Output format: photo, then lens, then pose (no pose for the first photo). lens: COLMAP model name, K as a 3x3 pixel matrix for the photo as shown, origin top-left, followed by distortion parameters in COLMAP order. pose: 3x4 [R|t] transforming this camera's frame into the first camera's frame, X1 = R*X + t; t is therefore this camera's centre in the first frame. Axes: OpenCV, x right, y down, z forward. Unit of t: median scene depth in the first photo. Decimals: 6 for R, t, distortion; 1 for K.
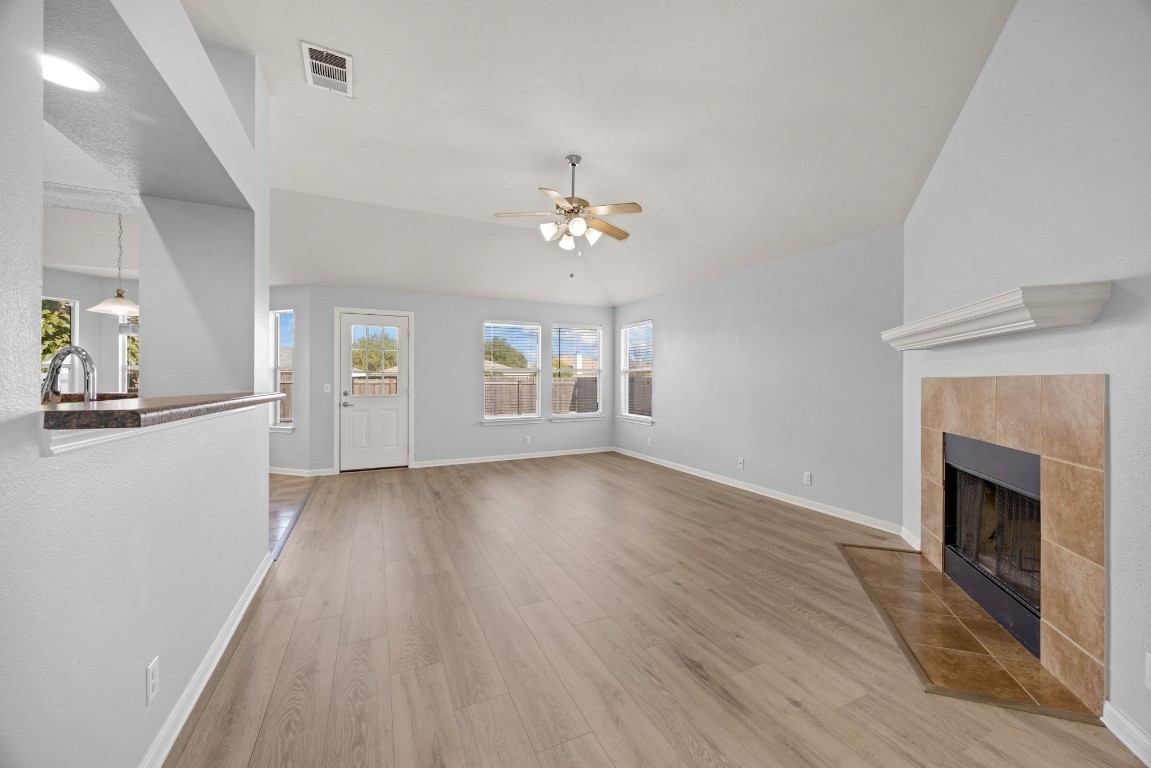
lens RADIAL K [[439.9, 0, 586.3], [0, 439.9, 389.6], [0, 0, 1]] dist [-0.000794, -0.000404]
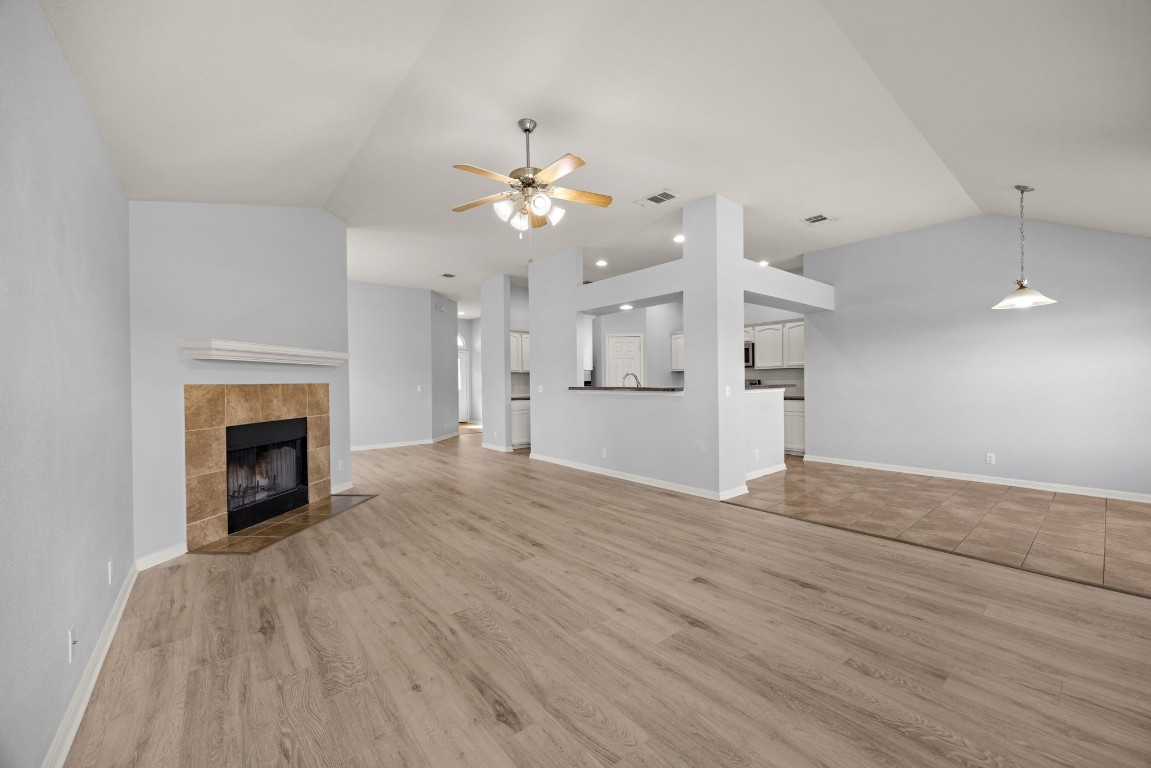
lens RADIAL K [[439.9, 0, 580.6], [0, 439.9, 382.2], [0, 0, 1]] dist [-0.000794, -0.000404]
pose [[-0.972508, 0.010500, -0.232634, 0.106893], [0.006023, 0.999783, 0.019945, -0.056915], [0.232793, 0.017996, -0.972360, 2.657818]]
